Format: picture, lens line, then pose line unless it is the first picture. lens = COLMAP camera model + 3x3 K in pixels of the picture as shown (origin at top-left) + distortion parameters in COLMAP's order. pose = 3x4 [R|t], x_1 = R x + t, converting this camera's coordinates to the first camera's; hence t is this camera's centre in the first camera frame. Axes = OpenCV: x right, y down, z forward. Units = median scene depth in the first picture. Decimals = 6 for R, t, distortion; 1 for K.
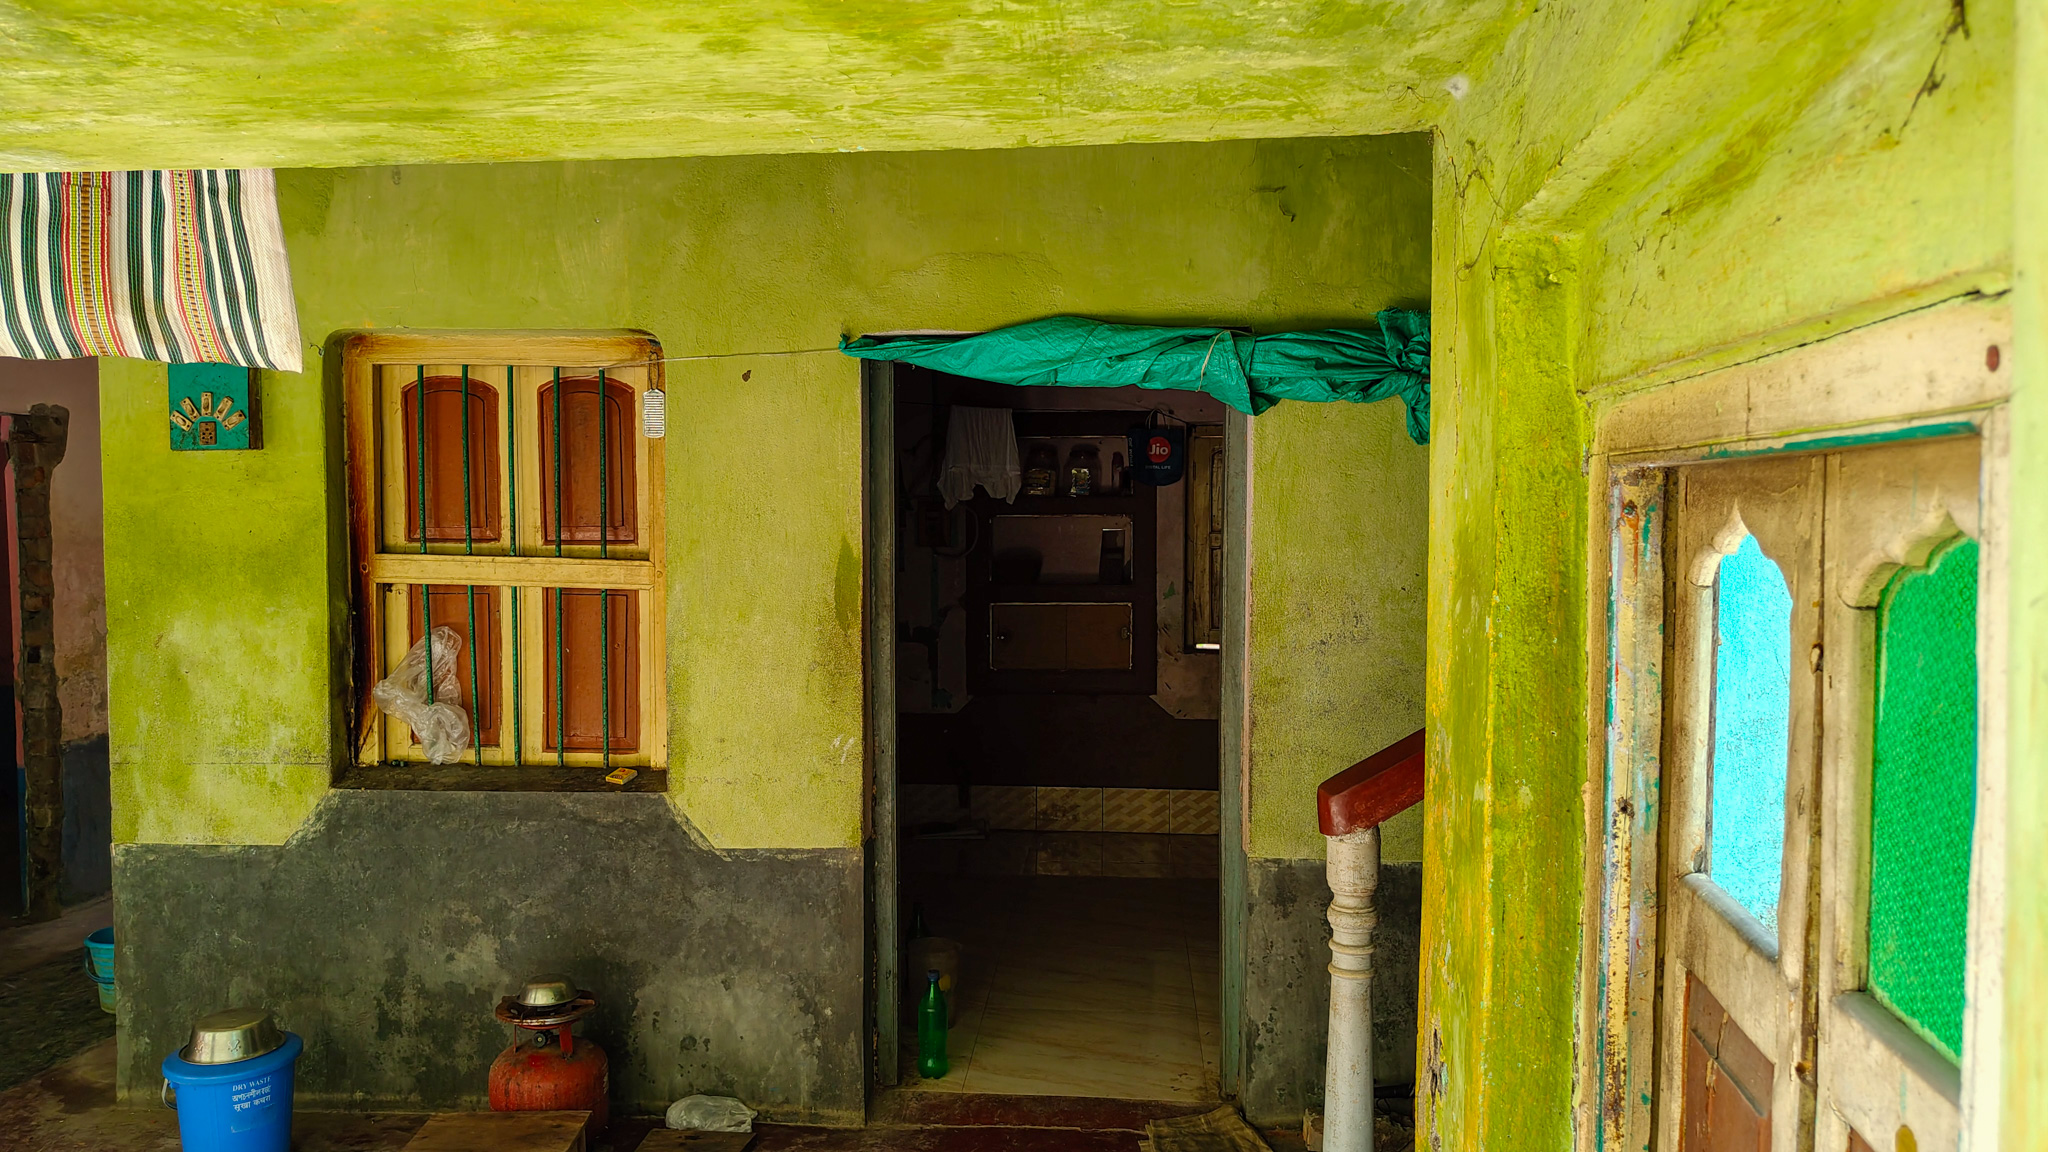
lens RADIAL K [[1467.6, 0, 1022.0], [0, 1467.6, 585.8], [0, 0, 1]] dist [0.019508, -0.020105]
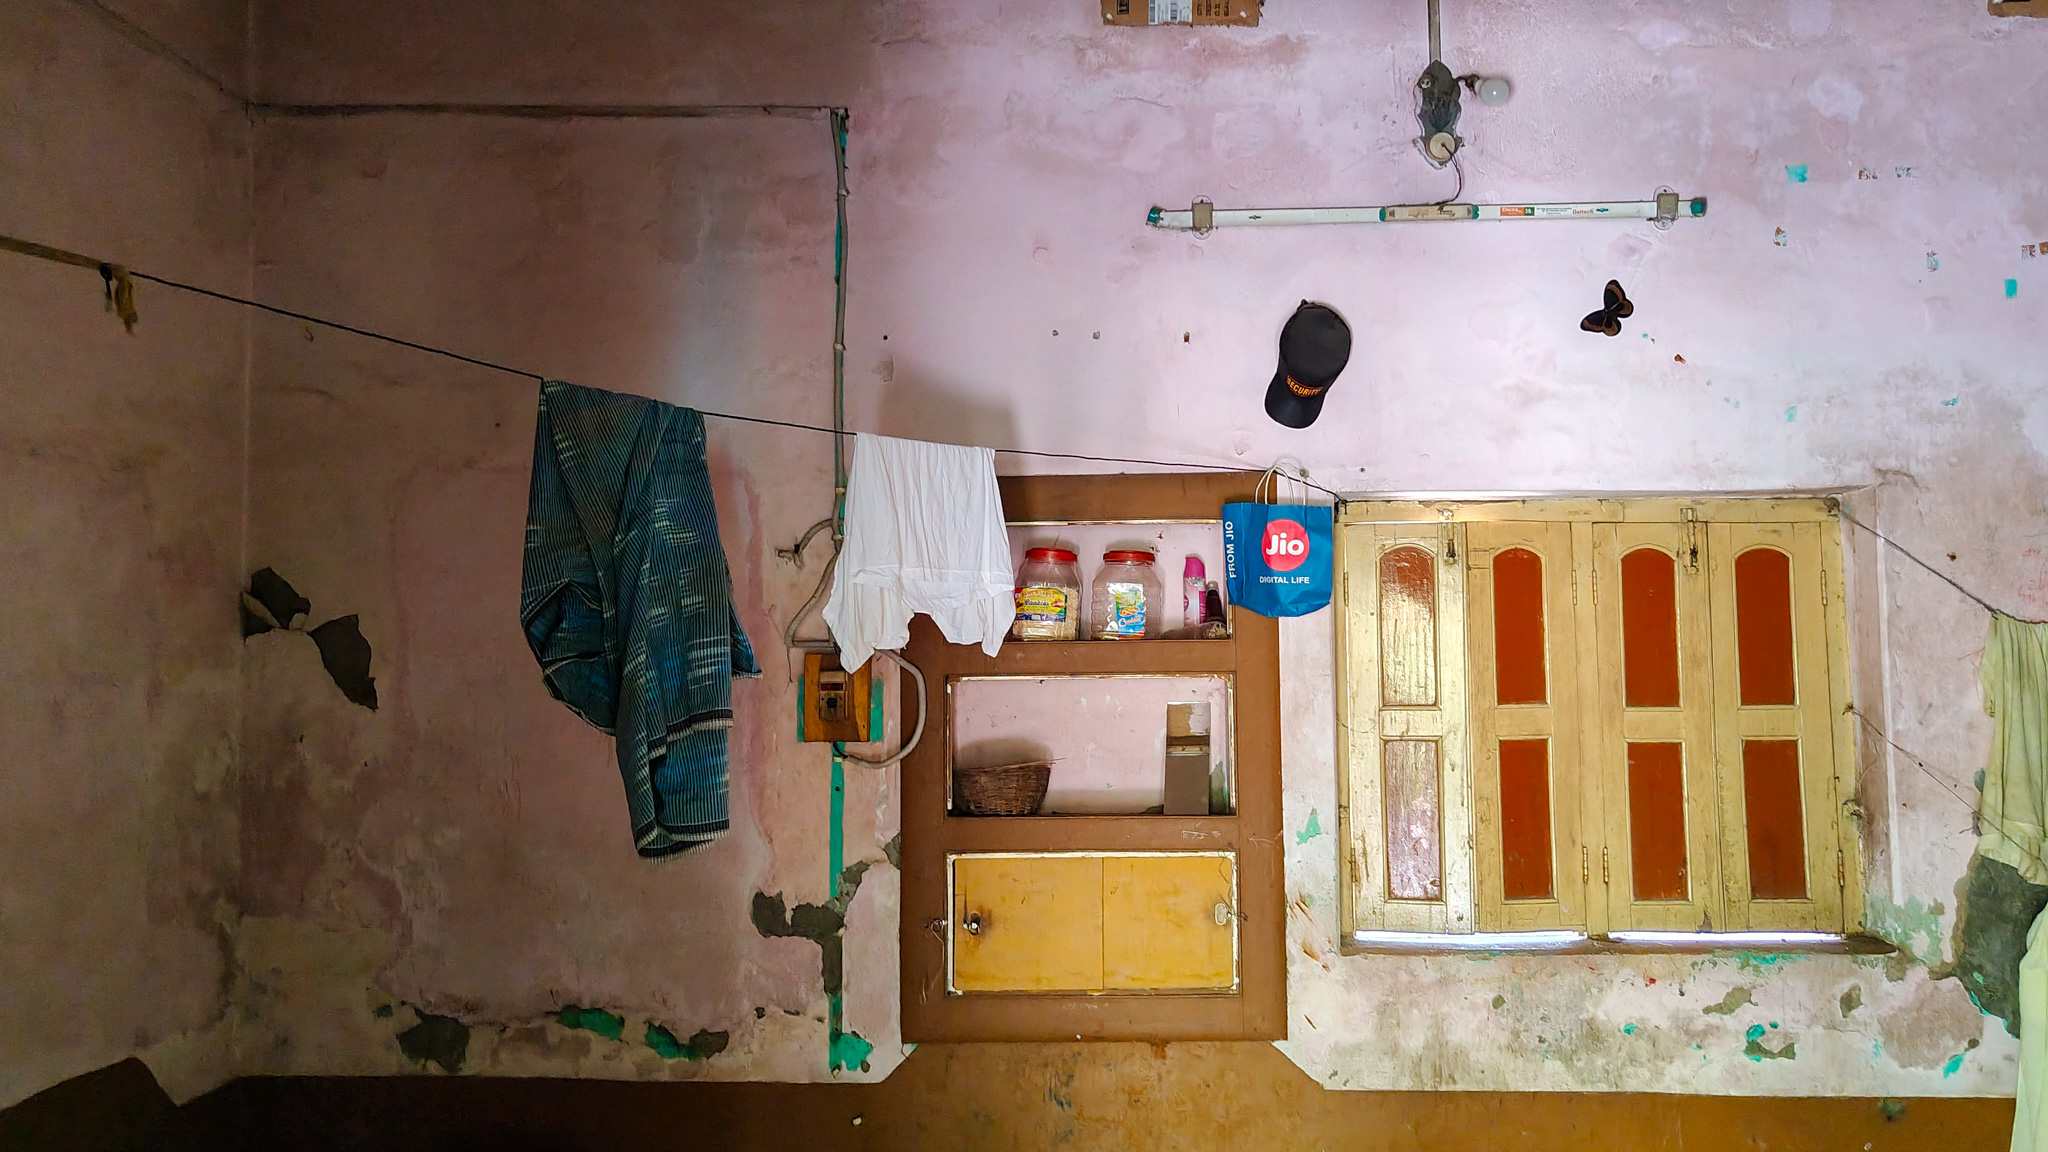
lens RADIAL K [[1467.6, 0, 1026.2], [0, 1467.6, 590.4], [0, 0, 1]] dist [0.019508, -0.020105]
pose [[0.999594, -0.005065, 0.028026, -0.008778], [0.007776, 0.995205, -0.097500, -0.027902], [-0.027398, 0.097678, 0.994841, 0.483991]]
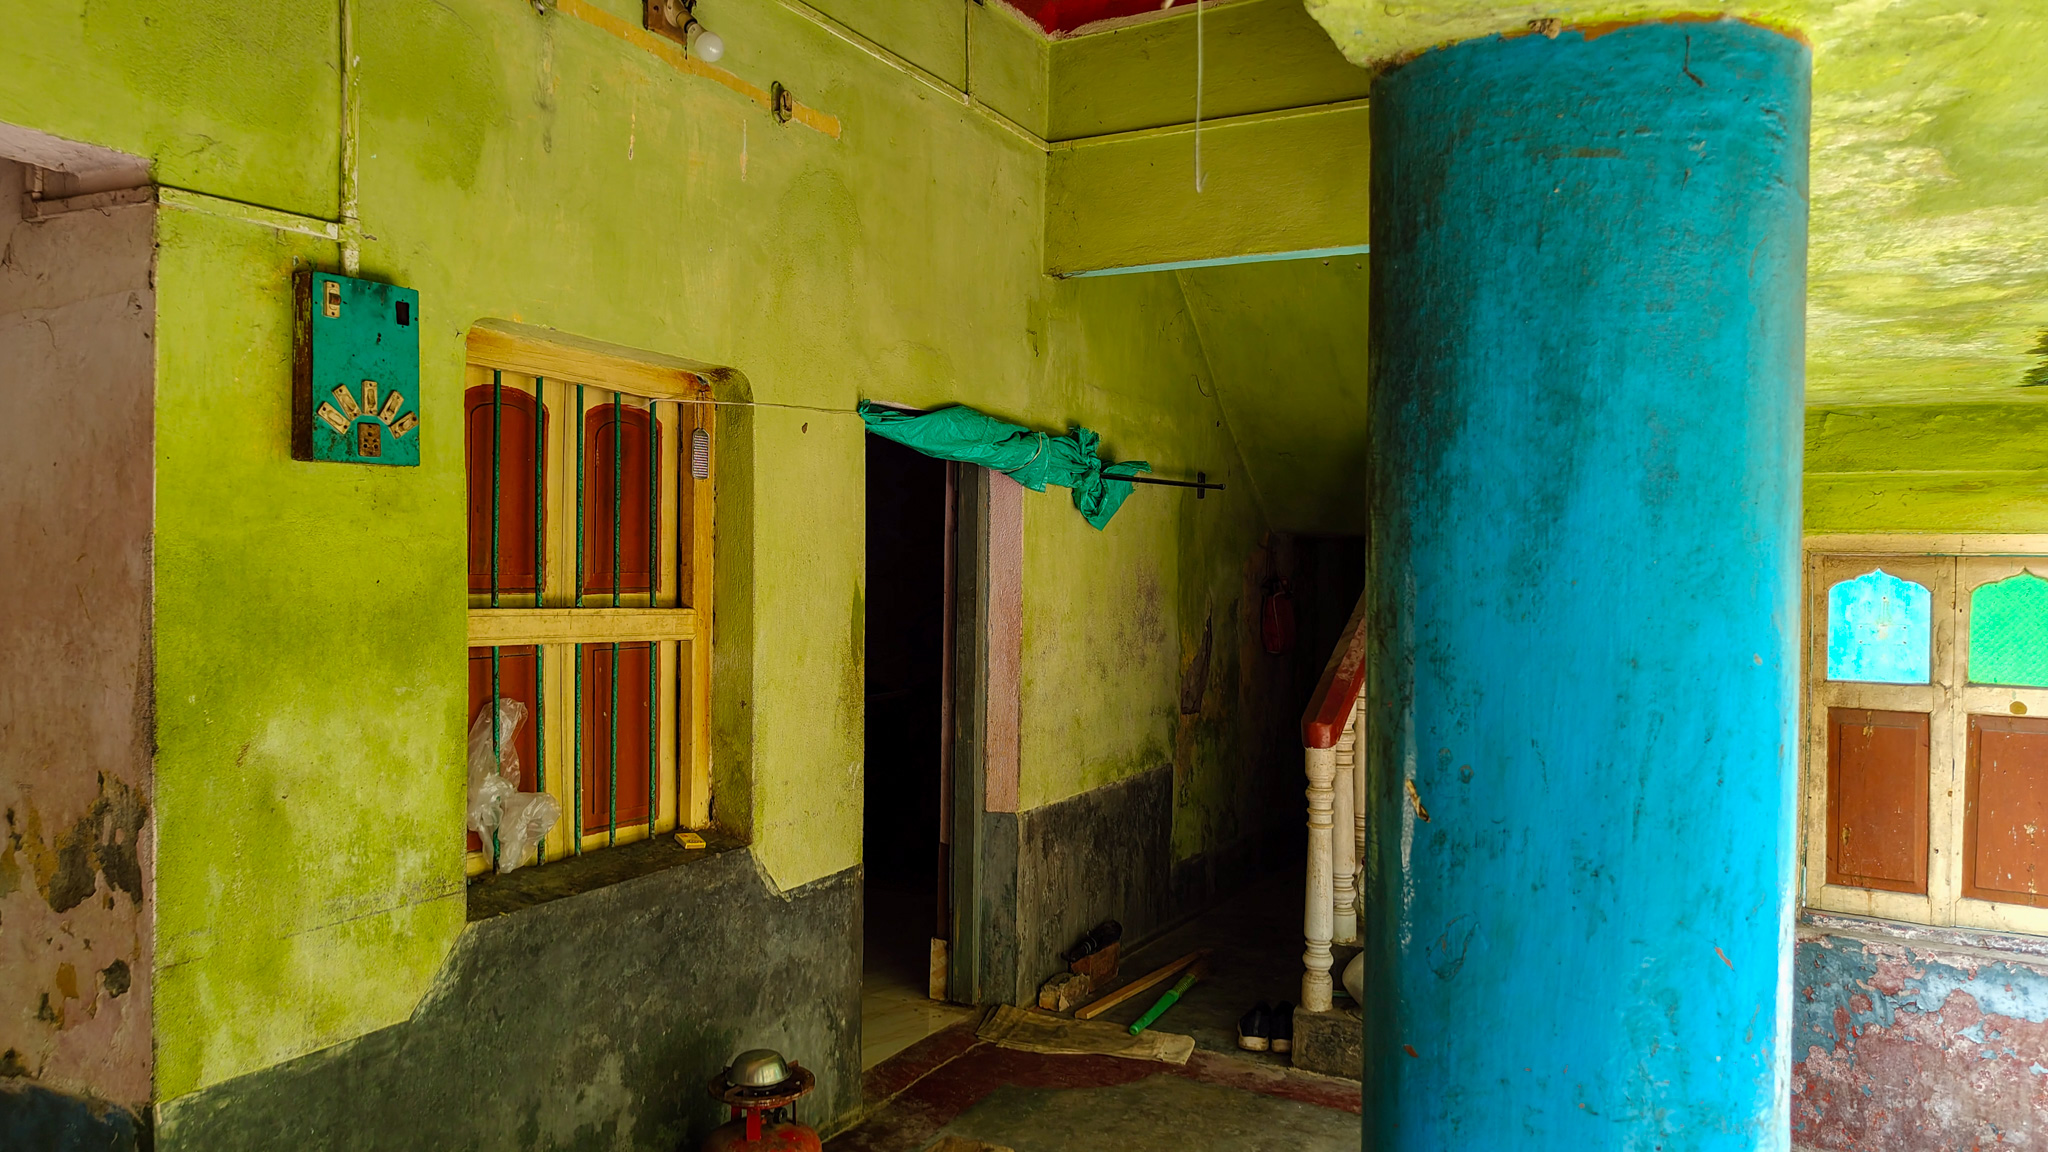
lens RADIAL K [[1467.6, 0, 1016.4], [0, 1467.6, 585.7], [0, 0, 1]] dist [0.019508, -0.020105]
pose [[0.384332, -0.011036, 0.923129, -1.065243], [0.038902, 0.999234, -0.004250, -0.020130], [-0.922375, 0.037545, 0.384467, 0.453694]]
